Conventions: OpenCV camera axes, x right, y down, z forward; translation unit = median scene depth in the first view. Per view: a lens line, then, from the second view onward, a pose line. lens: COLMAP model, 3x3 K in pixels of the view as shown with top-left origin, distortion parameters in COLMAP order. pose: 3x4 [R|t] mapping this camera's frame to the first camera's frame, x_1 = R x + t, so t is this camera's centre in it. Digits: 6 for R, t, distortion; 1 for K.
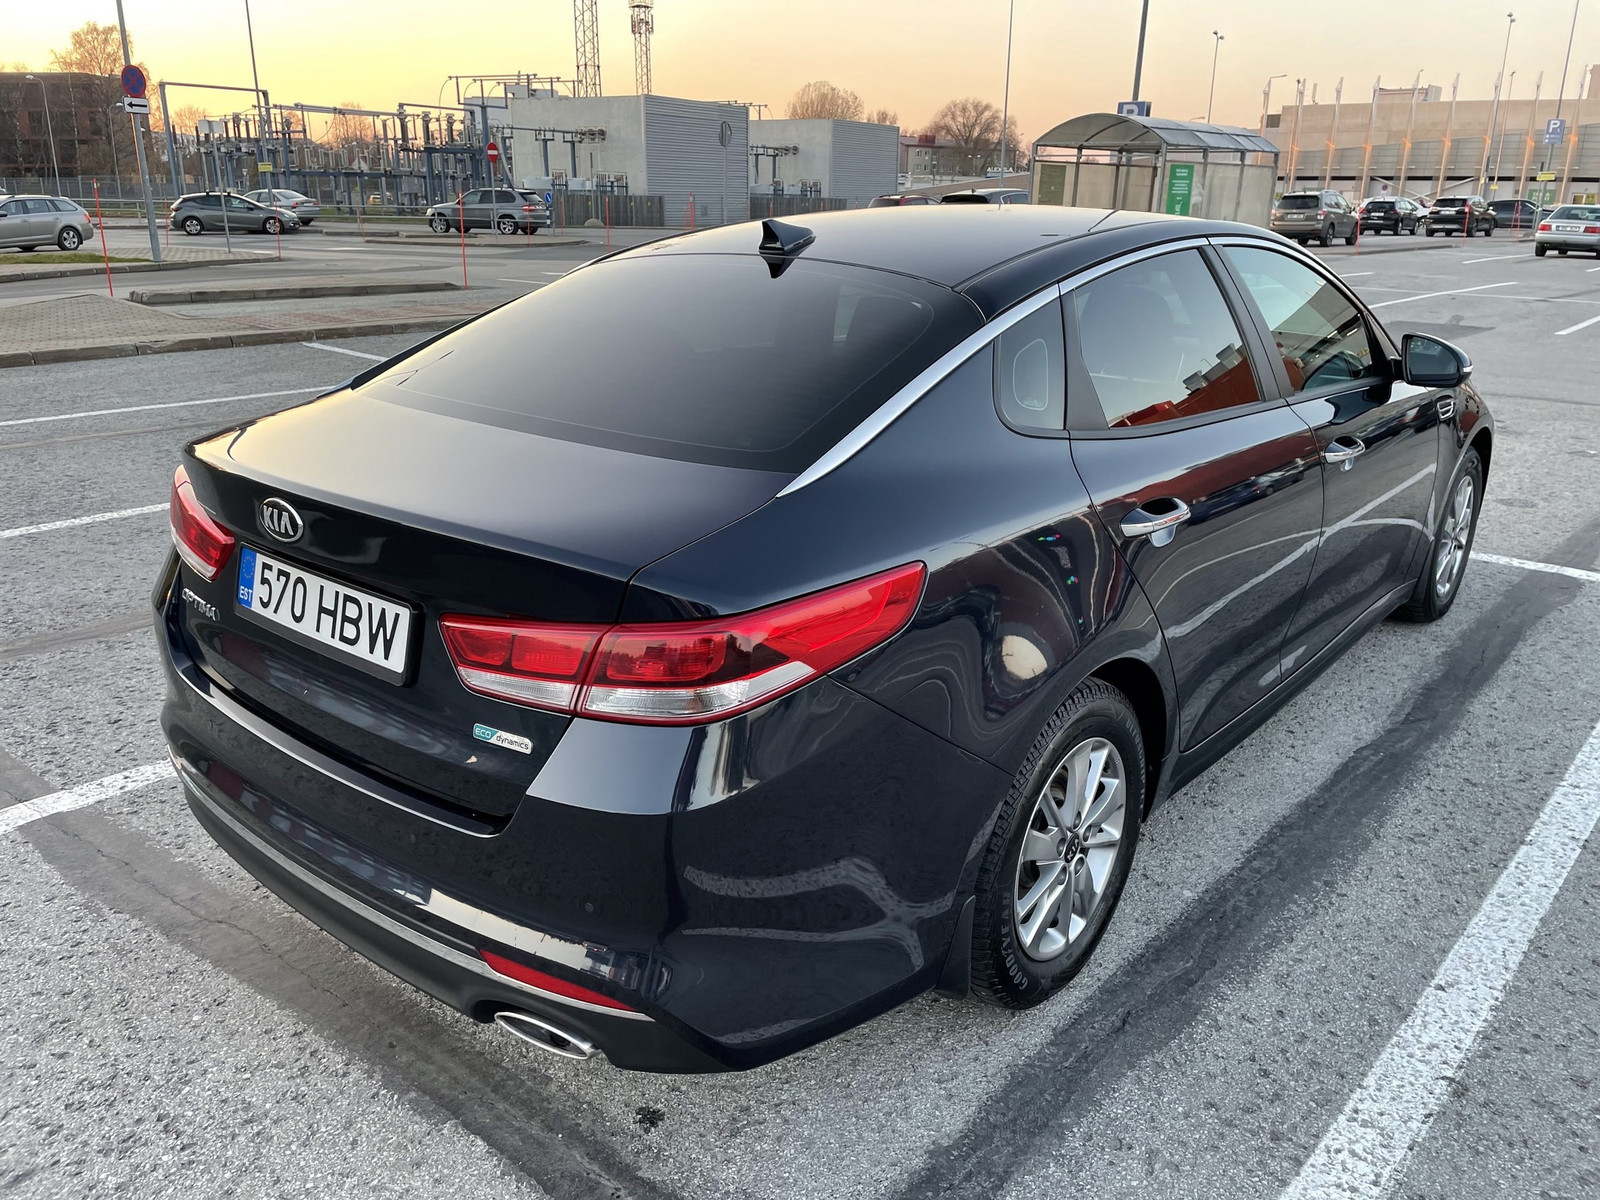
lens RADIAL K [[1214.6, 0, 798.7], [0, 1214.6, 601.9], [0, 0, 1]] dist [0.062054, -0.077204]
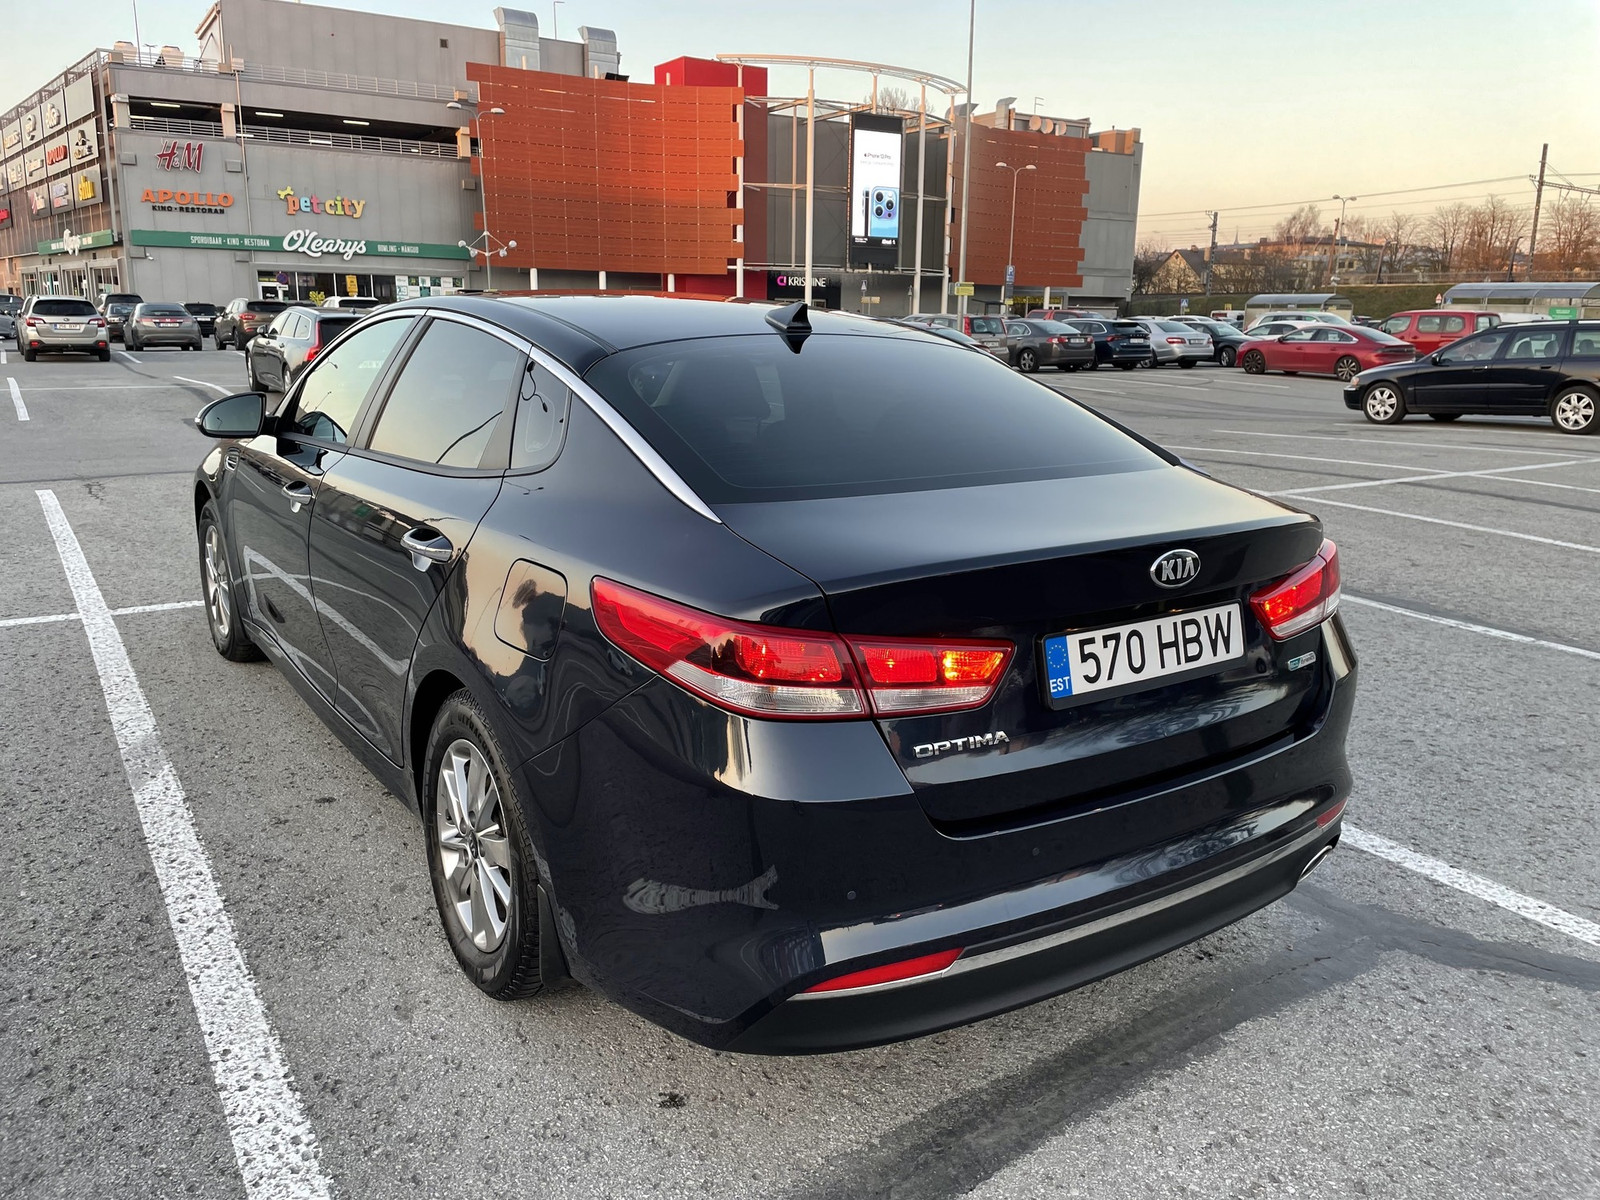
lens RADIAL K [[1214.6, 0, 801.9], [0, 1214.6, 591.3], [0, 0, 1]] dist [0.062054, -0.077204]
pose [[0.253542, -0.217451, 0.942567, -1.493420], [0.289895, 0.946700, 0.140426, -0.288256], [-0.922864, 0.237641, 0.303066, 0.955309]]
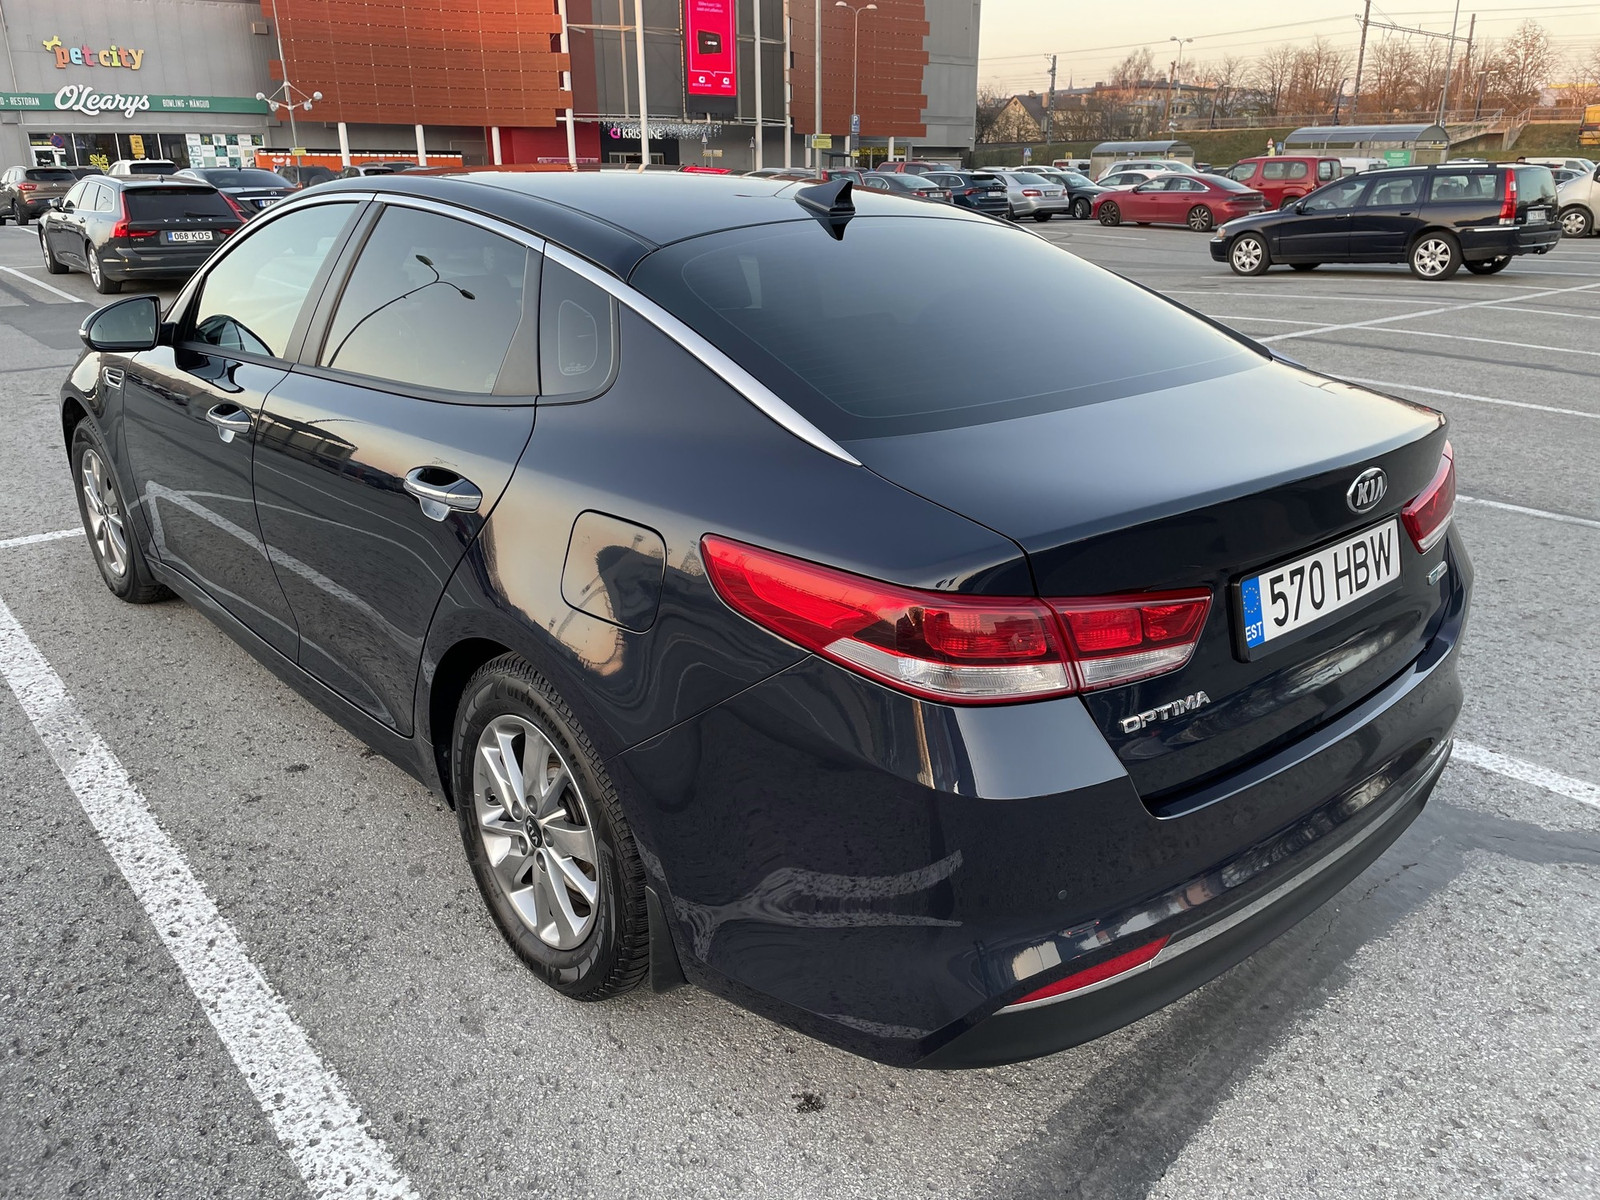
lens RADIAL K [[1214.6, 0, 806.1], [0, 1214.6, 604.9], [0, 0, 1]] dist [0.062054, -0.077204]
pose [[0.125023, -0.339623, 0.932215, -1.371399], [0.313680, 0.904922, 0.287611, -0.390970], [-0.941262, 0.256459, 0.219669, 1.192846]]
